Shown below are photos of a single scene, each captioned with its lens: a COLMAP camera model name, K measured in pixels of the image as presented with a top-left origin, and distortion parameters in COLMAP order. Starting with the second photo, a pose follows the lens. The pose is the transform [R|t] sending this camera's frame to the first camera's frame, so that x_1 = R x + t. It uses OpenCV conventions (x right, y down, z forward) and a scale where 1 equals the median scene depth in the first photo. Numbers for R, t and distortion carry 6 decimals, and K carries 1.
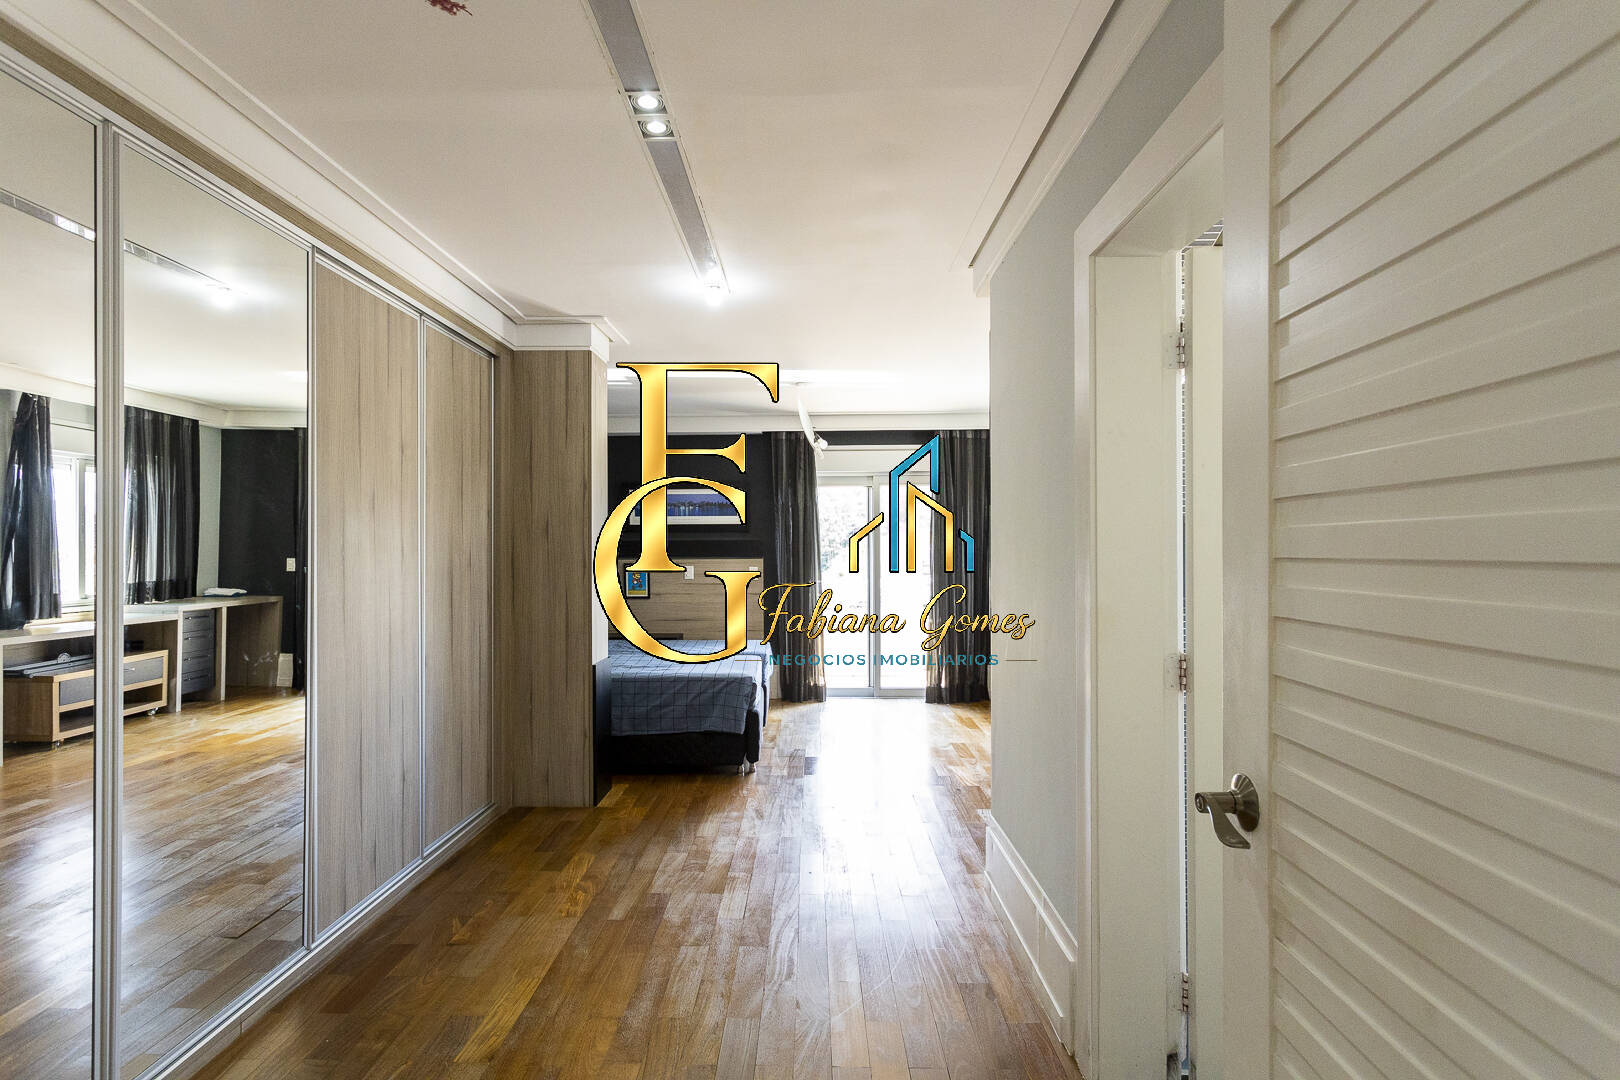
lens RADIAL K [[763.4, 0, 810.5], [0, 763.4, 540.9], [0, 0, 1]] dist [0.005793, 0.001335]
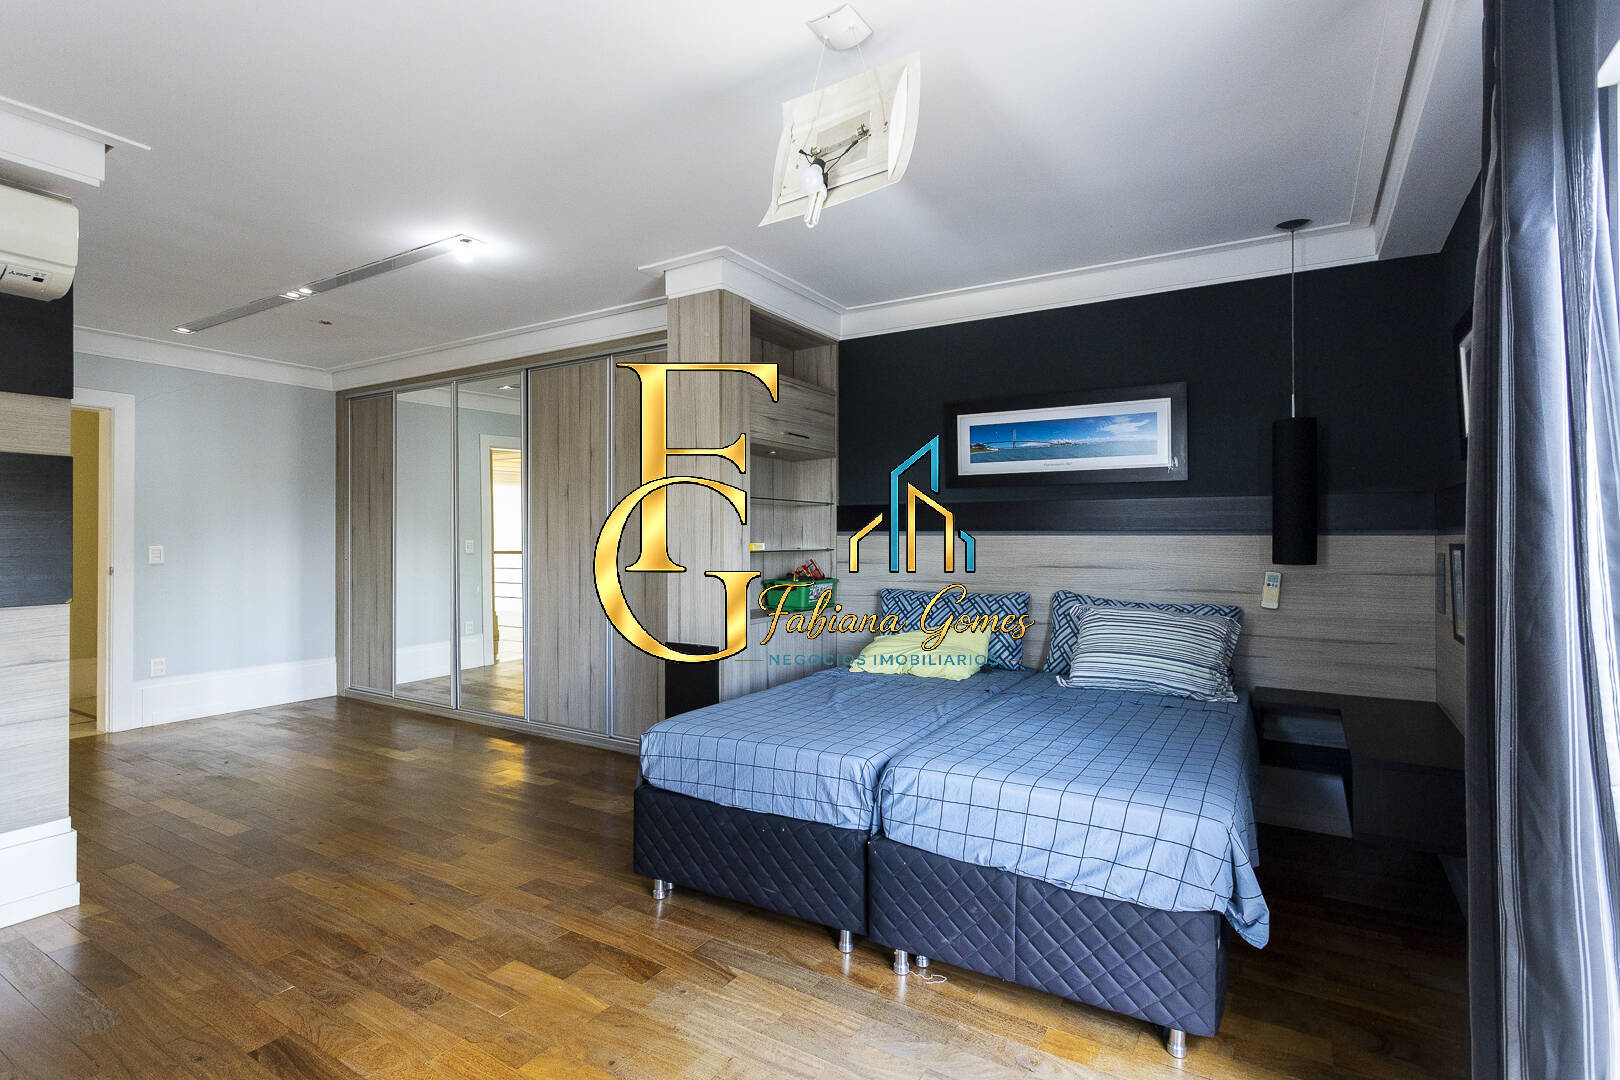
lens RADIAL K [[763.4, 0, 813.7], [0, 763.4, 531.6], [0, 0, 1]] dist [0.005793, 0.001335]
pose [[-0.512460, -0.007514, -0.858678, 0.540975], [0.004726, 0.999922, -0.011570, 0.055027], [0.858698, -0.009987, -0.512384, 2.133593]]
